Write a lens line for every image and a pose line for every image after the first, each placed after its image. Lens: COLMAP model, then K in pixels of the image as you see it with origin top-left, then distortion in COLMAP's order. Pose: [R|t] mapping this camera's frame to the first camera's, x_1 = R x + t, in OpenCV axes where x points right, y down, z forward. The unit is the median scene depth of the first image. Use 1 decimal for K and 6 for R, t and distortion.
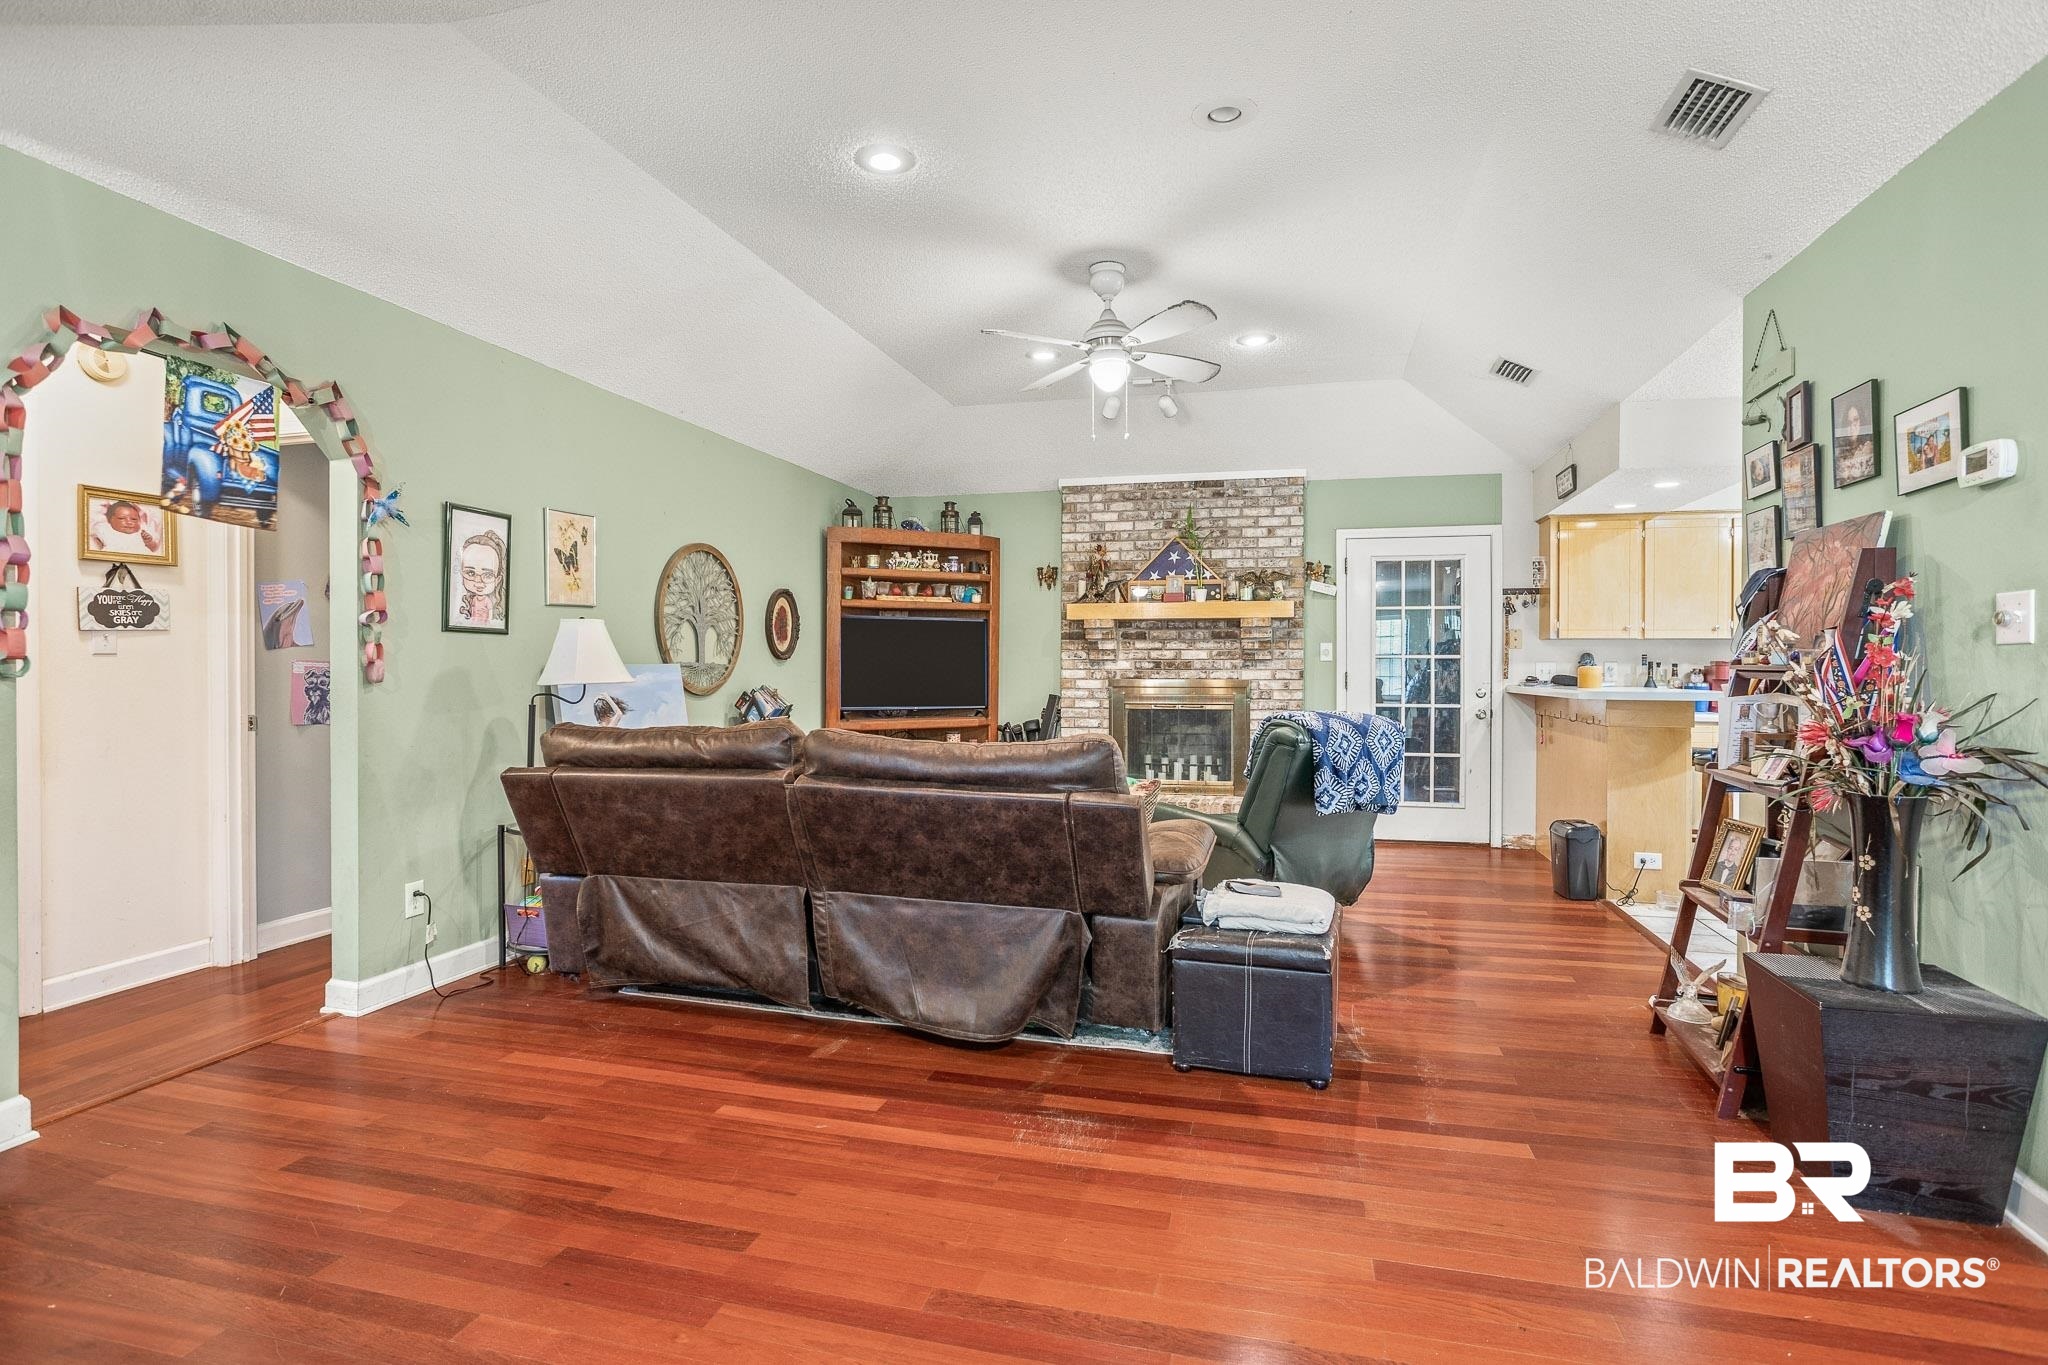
lens RADIAL K [[1027.7, 0, 1023.2], [0, 1027.7, 672.8], [0, 0, 1]] dist [-0.039133, 0.018091]
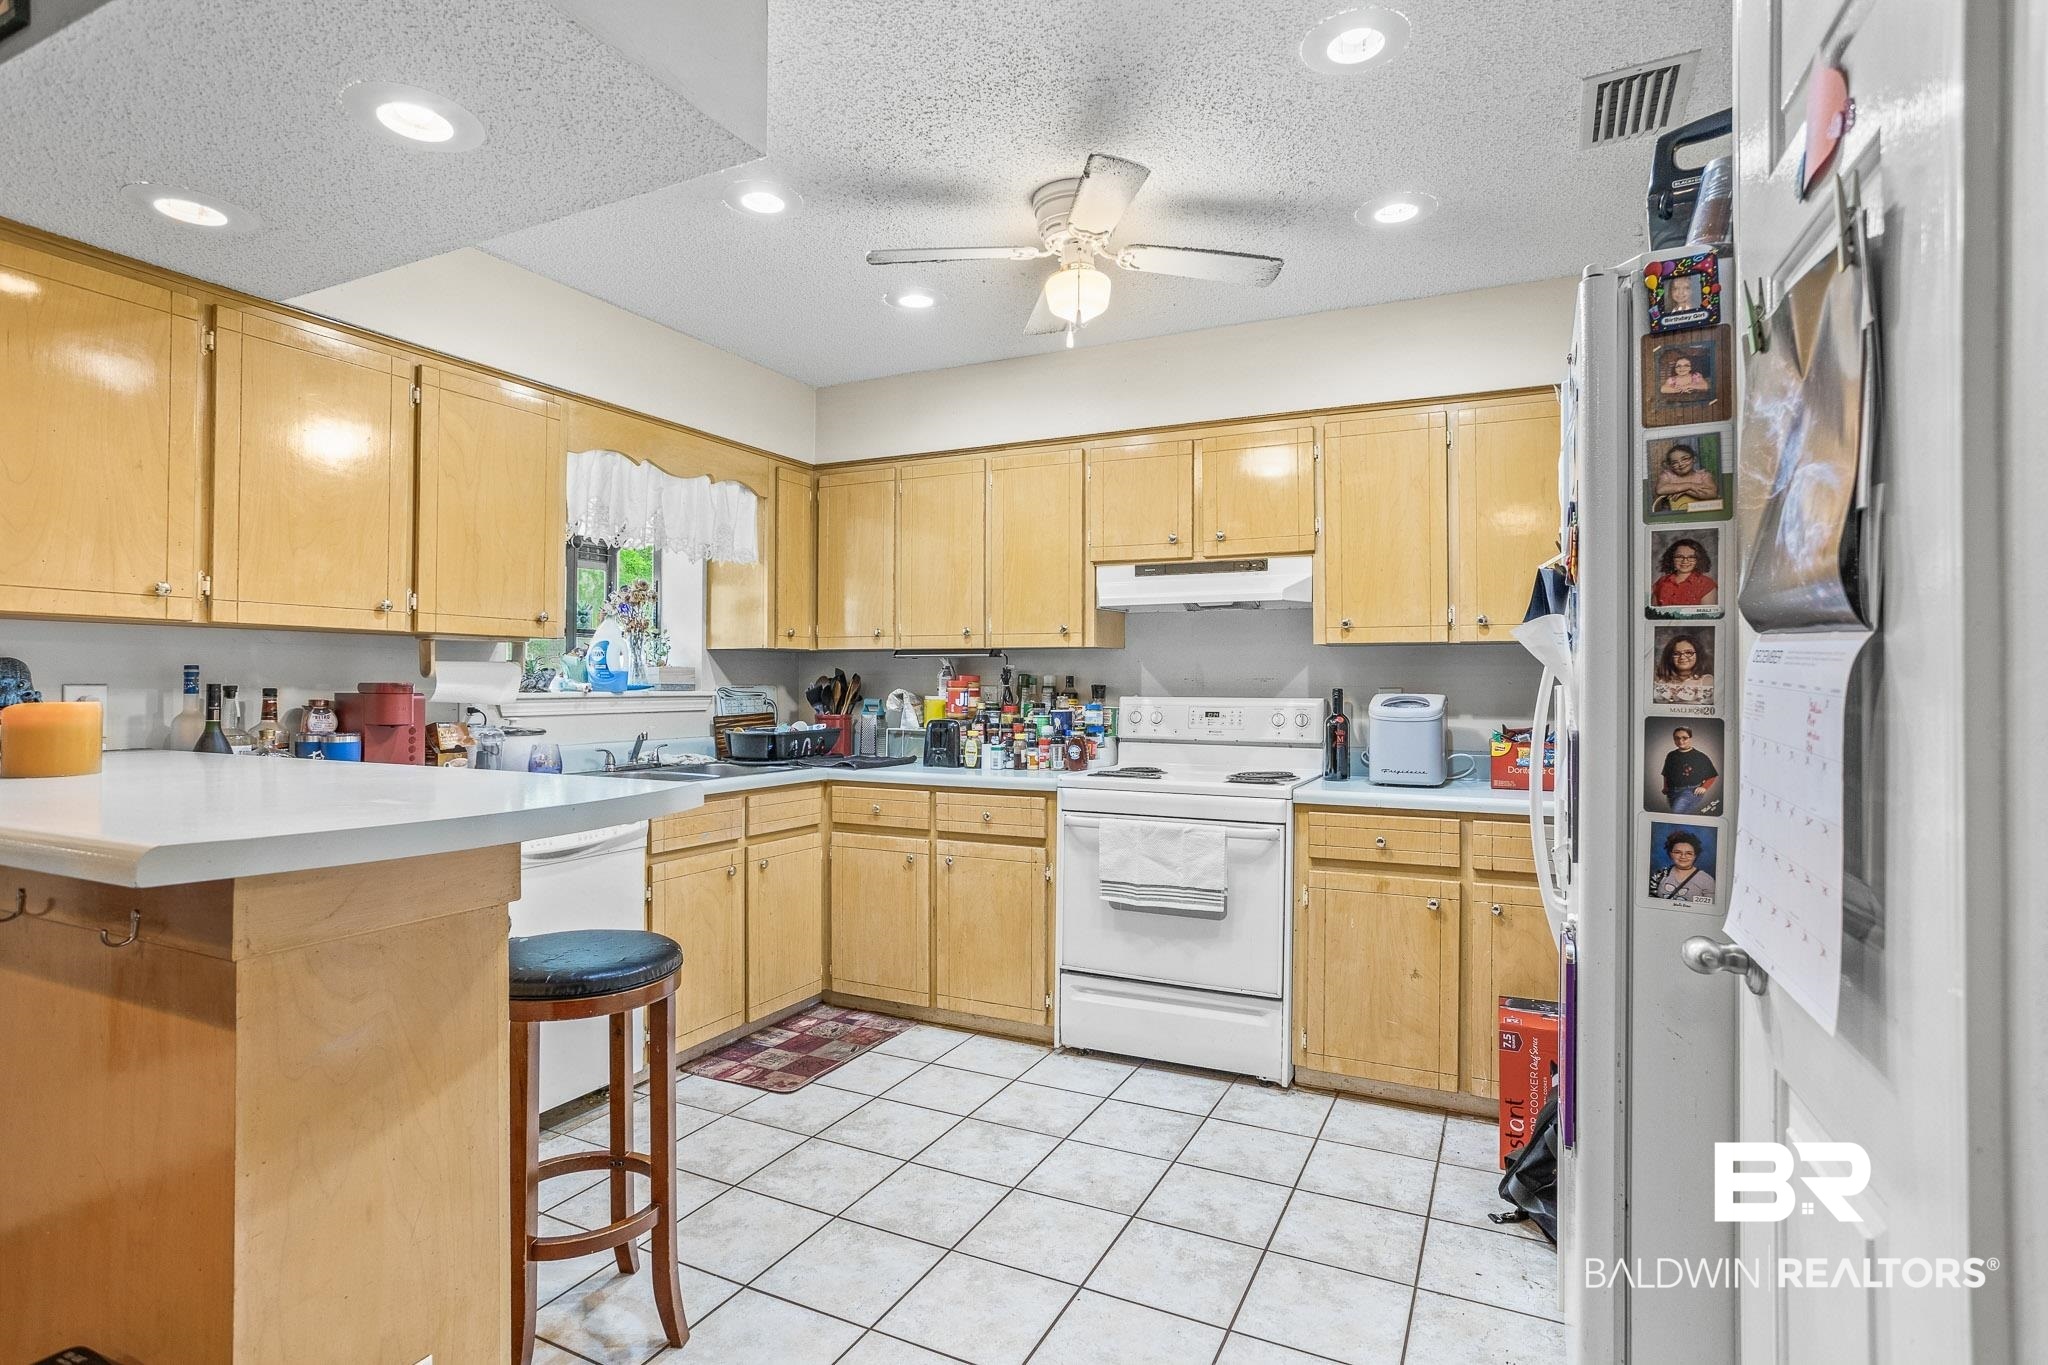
lens RADIAL K [[1009.3, 0, 1033.6], [0, 1009.3, 672.0], [0, 0, 1]] dist [-0.048965, 0.028665]
pose [[0.184697, 0.008981, 0.982755, 0.301815], [0.006281, 0.999927, -0.010319, -0.009338], [-0.982776, 0.008079, 0.184627, 0.613759]]
